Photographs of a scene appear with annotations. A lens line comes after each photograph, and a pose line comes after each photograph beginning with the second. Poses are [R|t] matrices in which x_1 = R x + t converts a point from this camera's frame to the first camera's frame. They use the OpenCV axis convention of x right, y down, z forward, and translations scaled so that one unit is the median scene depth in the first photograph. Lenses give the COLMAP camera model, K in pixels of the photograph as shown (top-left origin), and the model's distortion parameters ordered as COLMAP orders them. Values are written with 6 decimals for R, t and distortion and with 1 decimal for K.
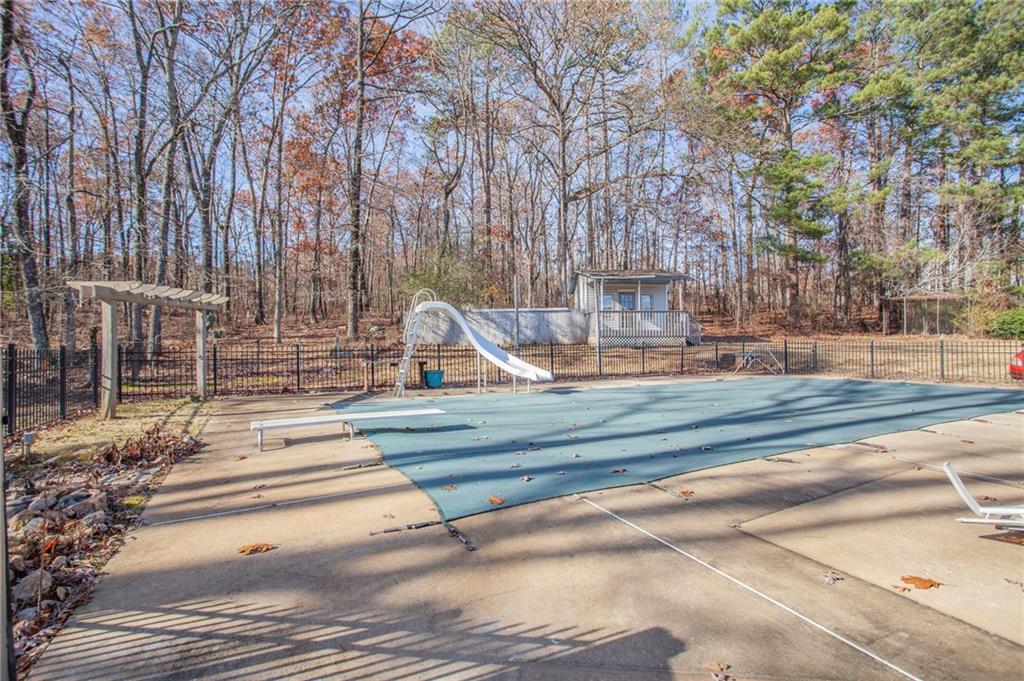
lens RADIAL K [[492.0, 0, 512.0], [0, 492.0, 340.5], [0, 0, 1]] dist [-0.038458, 0.001165]
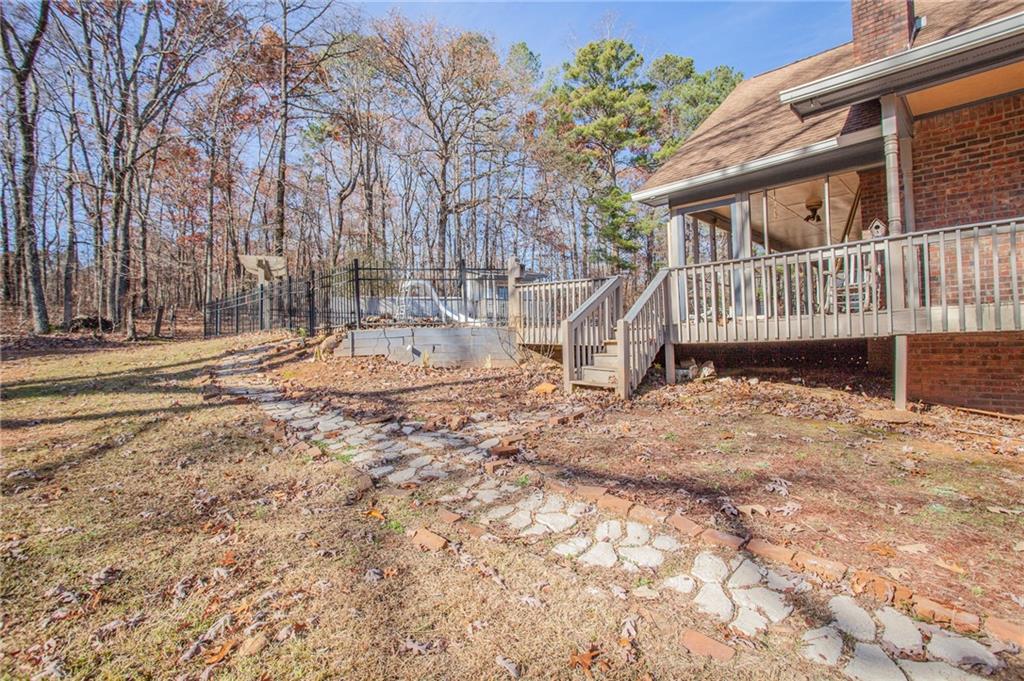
lens RADIAL K [[492.0, 0, 512.0], [0, 492.0, 340.5], [0, 0, 1]] dist [-0.038458, 0.001165]
pose [[0.951724, -0.007253, 0.306868, -0.129125], [0.010030, 0.999922, -0.007474, 0.047363], [-0.306790, 0.010191, 0.951723, -0.226482]]
